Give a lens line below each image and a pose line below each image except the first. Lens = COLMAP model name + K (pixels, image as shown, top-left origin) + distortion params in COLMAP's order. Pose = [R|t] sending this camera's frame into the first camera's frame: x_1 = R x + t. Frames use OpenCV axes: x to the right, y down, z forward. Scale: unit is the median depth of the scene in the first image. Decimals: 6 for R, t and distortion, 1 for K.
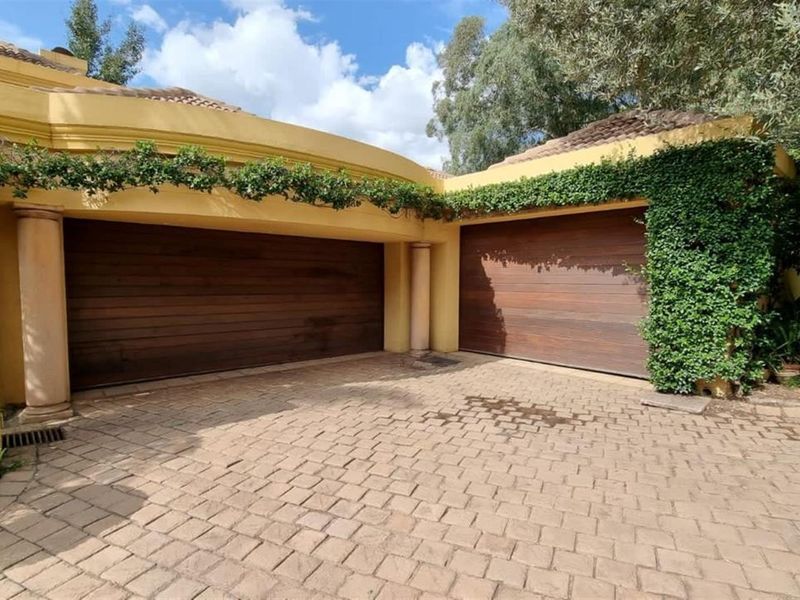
lens RADIAL K [[442.5, 0, 400.0], [0, 442.5, 300.0], [0, 0, 1]] dist [-0.002931, -0.000388]
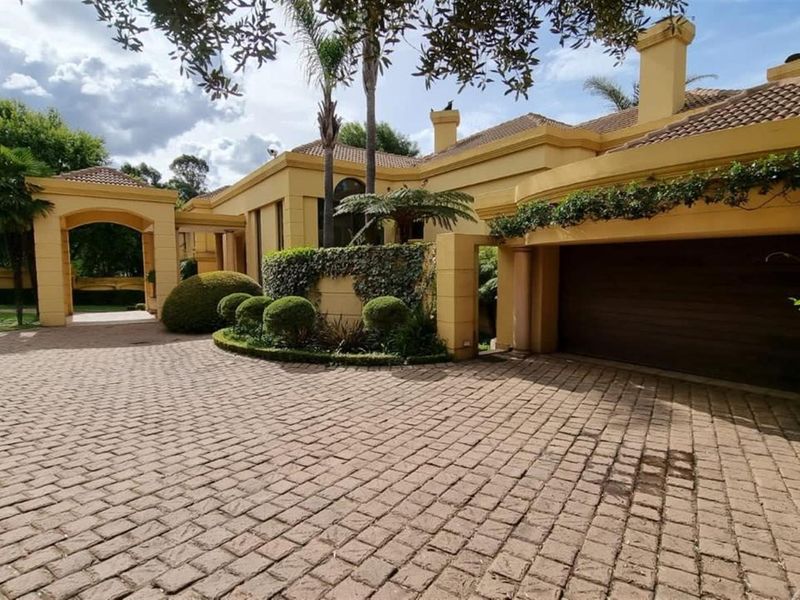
lens RADIAL K [[442.5, 0, 400.0], [0, 442.5, 300.0], [0, 0, 1]] dist [-0.002931, -0.000388]
pose [[-0.137454, 0.058280, -0.988792, 1.054024], [-0.047934, 0.996707, 0.065410, -0.068677], [0.989348, 0.056388, -0.134208, 0.686312]]
